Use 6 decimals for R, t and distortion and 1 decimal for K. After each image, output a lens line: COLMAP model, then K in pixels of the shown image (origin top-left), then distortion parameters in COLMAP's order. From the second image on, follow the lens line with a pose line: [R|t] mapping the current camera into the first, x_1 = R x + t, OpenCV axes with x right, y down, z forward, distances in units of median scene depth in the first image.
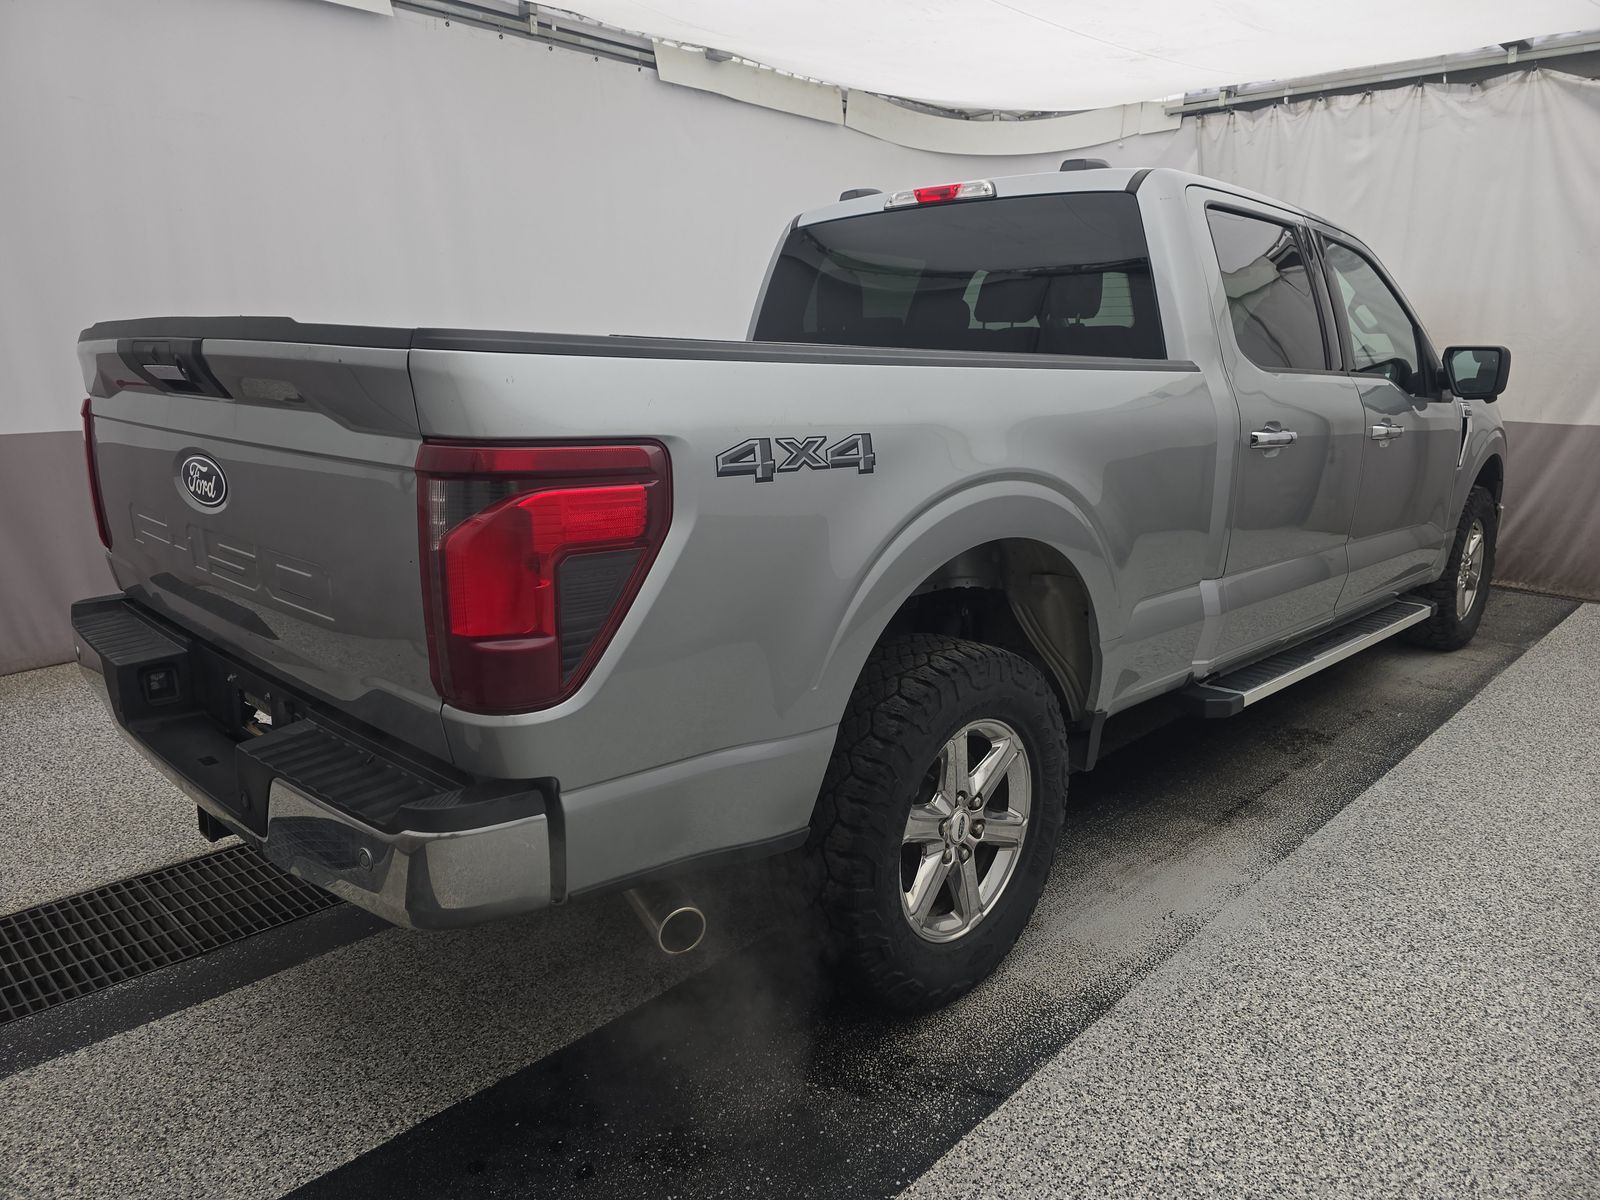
lens RADIAL K [[1053.6, 0, 800.0], [0, 1053.6, 600.0], [0, 0, 1]] dist [0.058176, -0.037422]
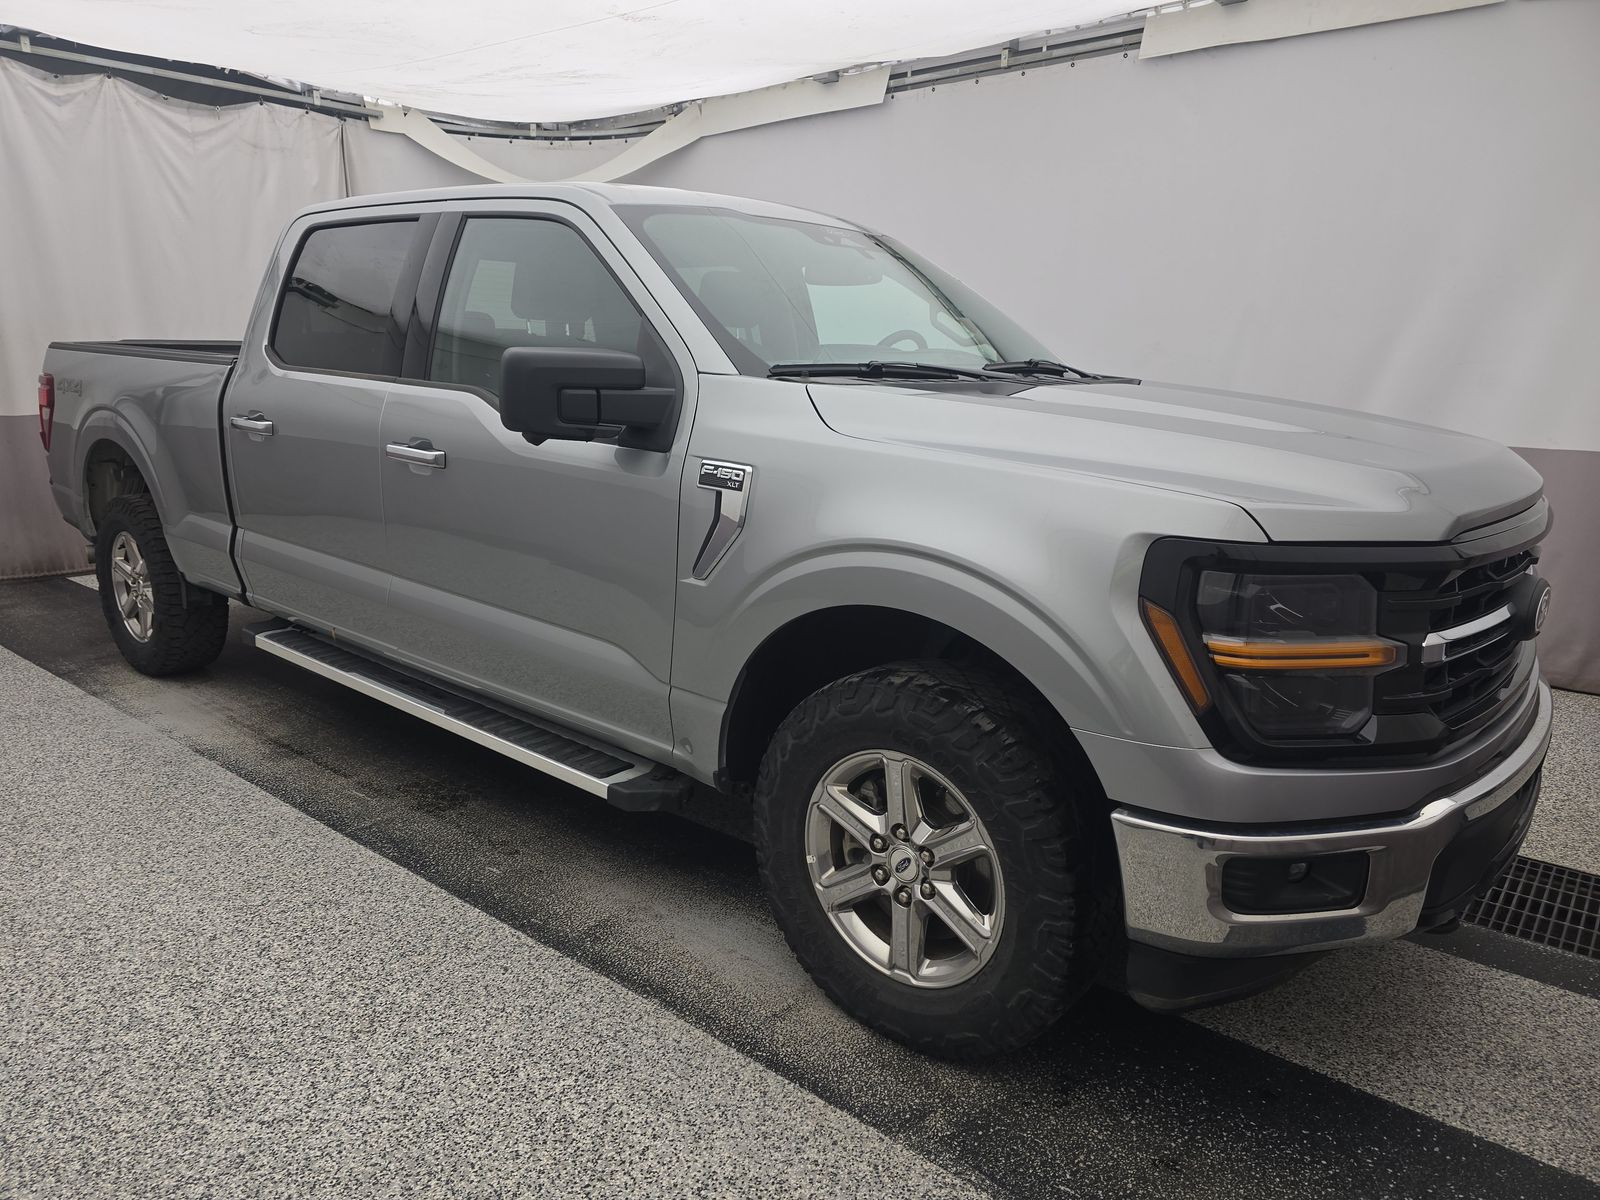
lens RADIAL K [[1053.6, 0, 800.0], [0, 1053.6, 600.0], [0, 0, 1]] dist [0.058176, -0.037422]
pose [[0.083627, 0.217696, -0.972427, 1.563988], [-0.237064, 0.952175, 0.192775, -0.315239], [0.967888, 0.214407, 0.131236, 1.363684]]
